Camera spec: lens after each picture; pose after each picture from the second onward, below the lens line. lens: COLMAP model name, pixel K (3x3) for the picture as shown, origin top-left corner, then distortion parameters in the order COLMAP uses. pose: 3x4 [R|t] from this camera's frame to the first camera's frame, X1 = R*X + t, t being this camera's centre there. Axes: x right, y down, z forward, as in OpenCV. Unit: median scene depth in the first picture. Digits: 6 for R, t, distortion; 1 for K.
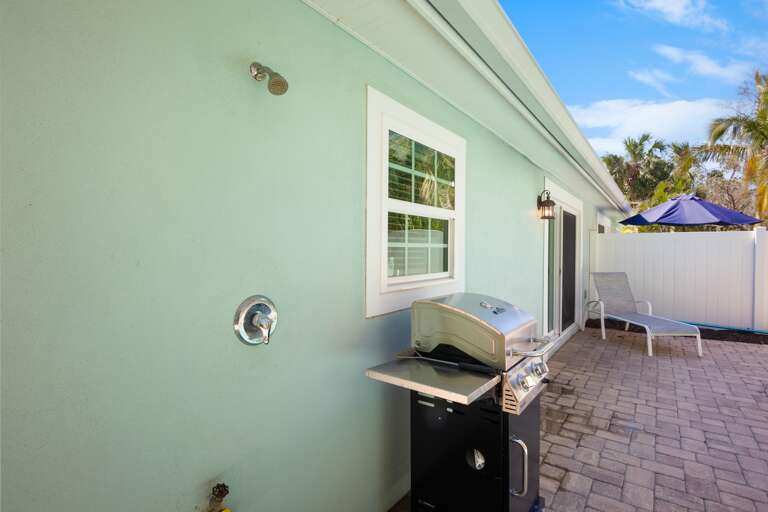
lens RADIAL K [[381.3, 0, 385.3], [0, 381.3, 254.9], [0, 0, 1]] dist [-0.004696, -0.000697]
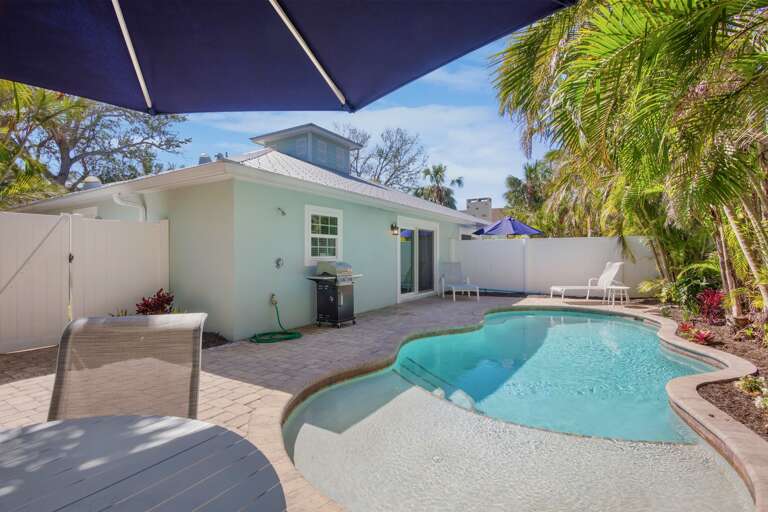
lens RADIAL K [[381.3, 0, 382.7], [0, 381.3, 255.6], [0, 0, 1]] dist [-0.004696, -0.000697]
pose [[0.995523, -0.007489, 0.094225, 0.256718], [0.008356, 0.999926, -0.008812, 0.070232], [-0.094152, 0.009560, 0.995512, -1.980369]]
